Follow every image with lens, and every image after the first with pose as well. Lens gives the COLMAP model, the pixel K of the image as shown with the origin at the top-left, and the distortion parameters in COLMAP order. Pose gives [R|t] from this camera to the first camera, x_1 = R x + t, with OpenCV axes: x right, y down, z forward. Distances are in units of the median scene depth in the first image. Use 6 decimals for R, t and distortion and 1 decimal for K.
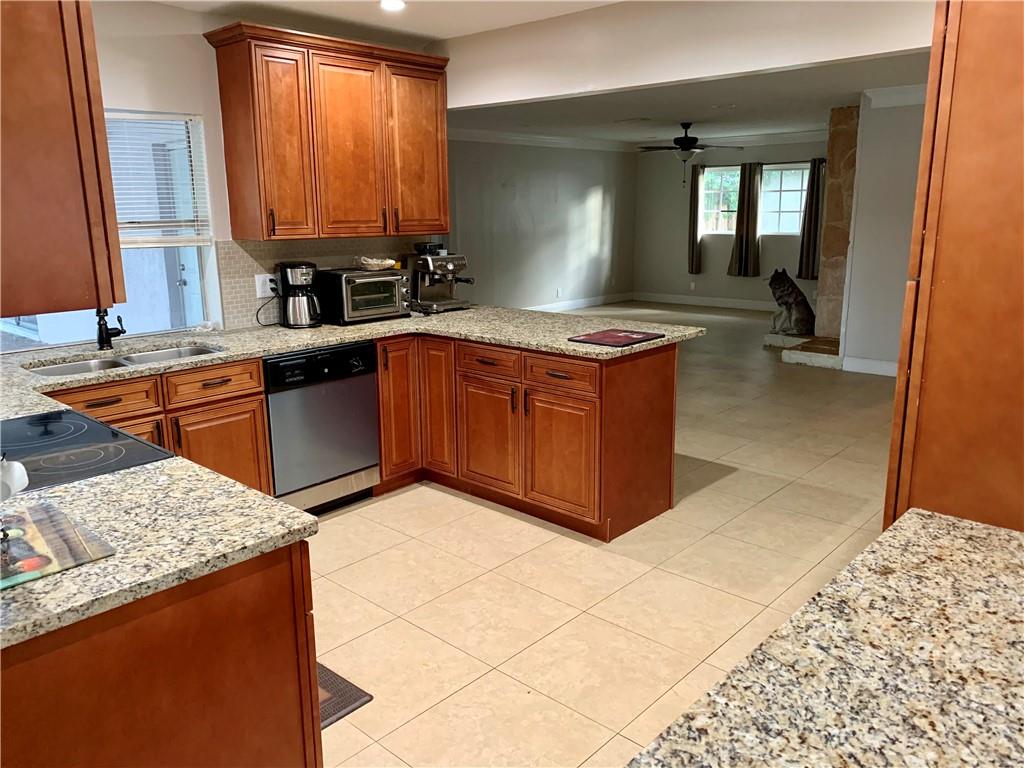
lens RADIAL K [[779.8, 0, 502.7], [0, 779.8, 378.6], [0, 0, 1]] dist [0.067207, -0.105828]
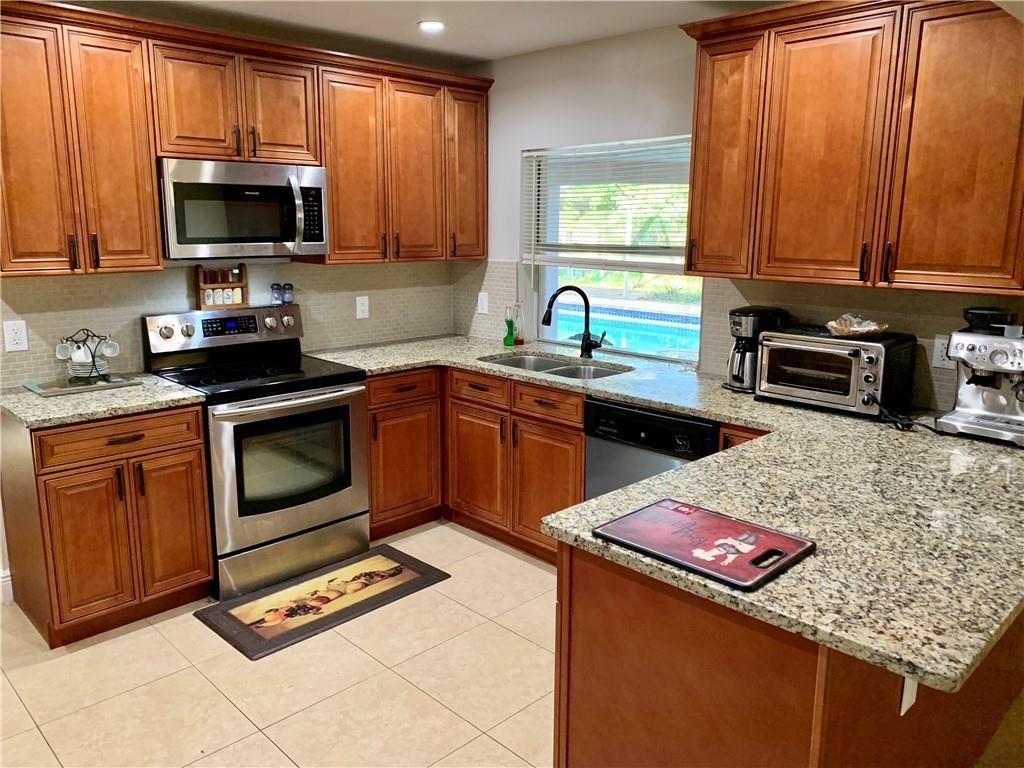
lens RADIAL K [[782.4, 0, 500.6], [0, 782.4, 376.1], [0, 0, 1]] dist [0.013463, -0.001714]
pose [[-0.048423, 0.209559, -0.976596, 0.499993], [-0.221431, 0.951162, 0.215081, -0.186492], [0.973973, 0.226663, 0.000345, 0.735332]]
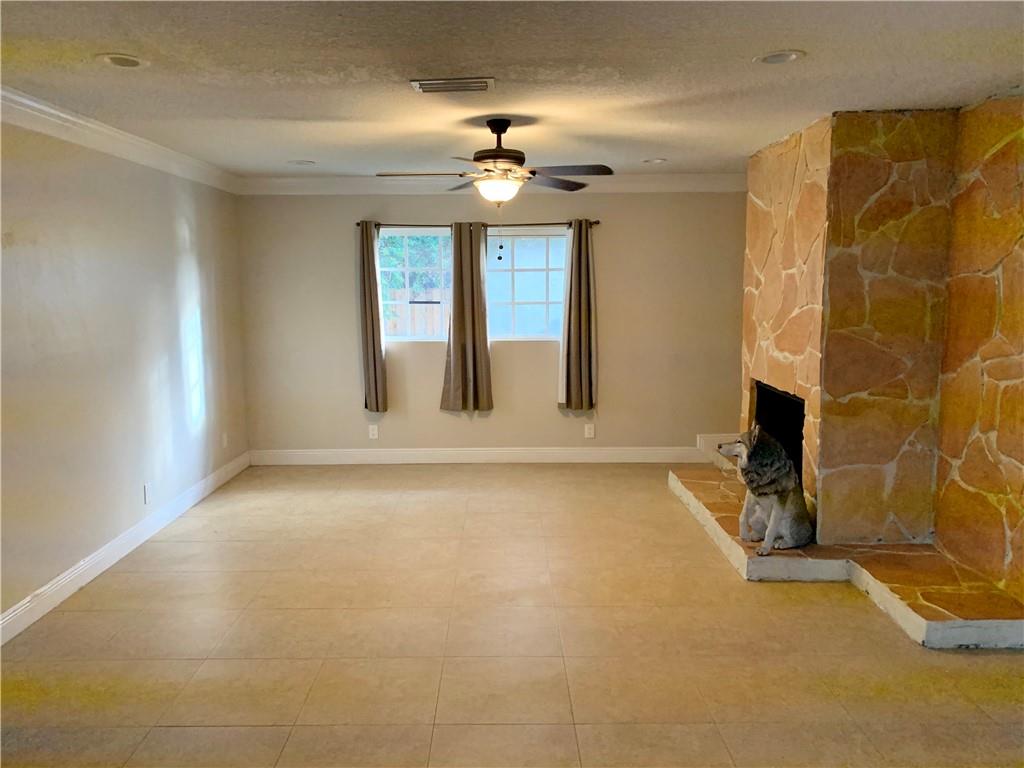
lens RADIAL K [[763.7, 0, 499.3], [0, 763.7, 383.4], [0, 0, 1]] dist [-0.000232, -0.003788]
pose [[0.736661, -0.081028, 0.671390, -0.166221], [0.142704, 0.989066, -0.037210, -0.329001], [-0.661034, 0.123221, 0.740170, 1.456228]]
